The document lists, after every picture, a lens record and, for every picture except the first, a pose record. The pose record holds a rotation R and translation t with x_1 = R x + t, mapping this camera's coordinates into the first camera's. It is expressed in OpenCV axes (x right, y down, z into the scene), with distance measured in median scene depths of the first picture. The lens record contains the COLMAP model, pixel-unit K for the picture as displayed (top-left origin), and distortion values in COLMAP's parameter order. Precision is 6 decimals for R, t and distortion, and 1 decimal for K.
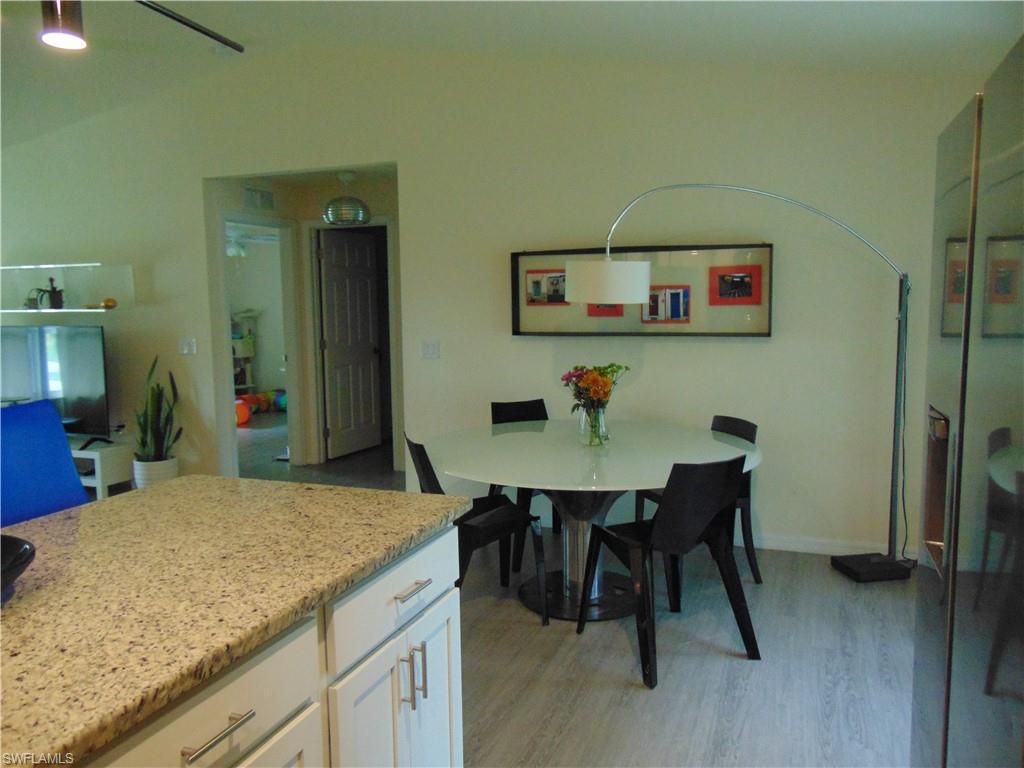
lens RADIAL K [[750.4, 0, 513.4], [0, 750.4, 380.2], [0, 0, 1]] dist [-0.020179, 0.036954]
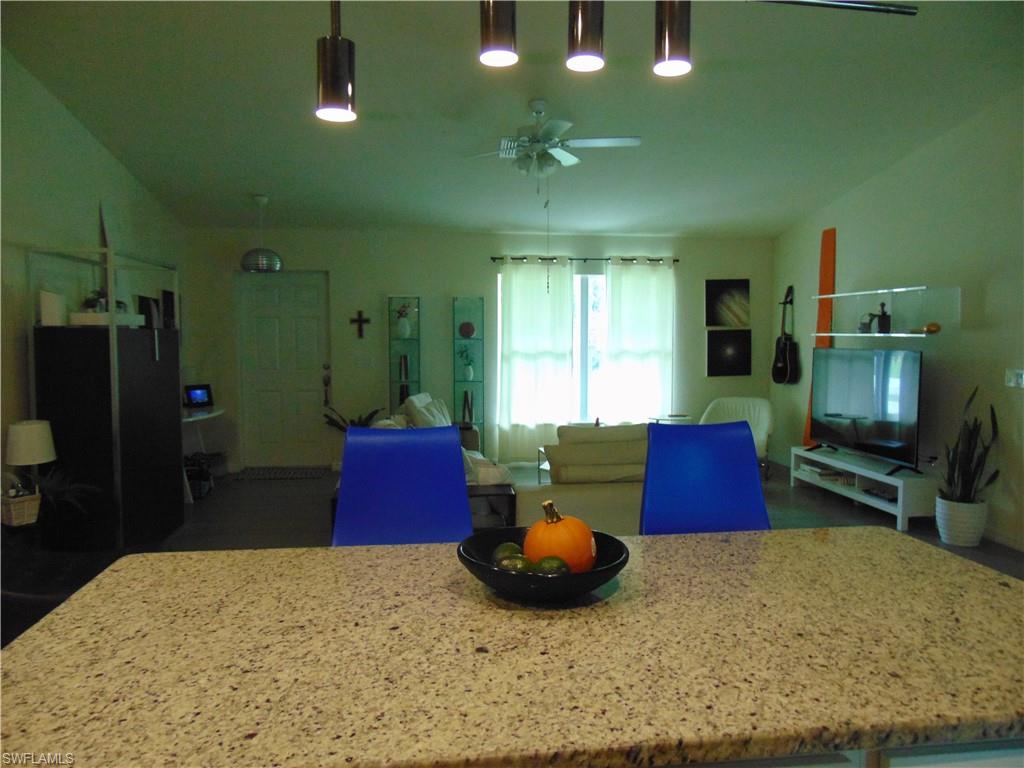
lens RADIAL K [[750.4, 0, 513.9], [0, 750.4, 391.8], [0, 0, 1]] dist [-0.020179, 0.036954]
pose [[0.480358, 0.078944, -0.873513, 0.157964], [-0.093484, 0.994876, 0.038505, -0.032457], [0.872076, 0.063163, 0.485276, 0.286592]]
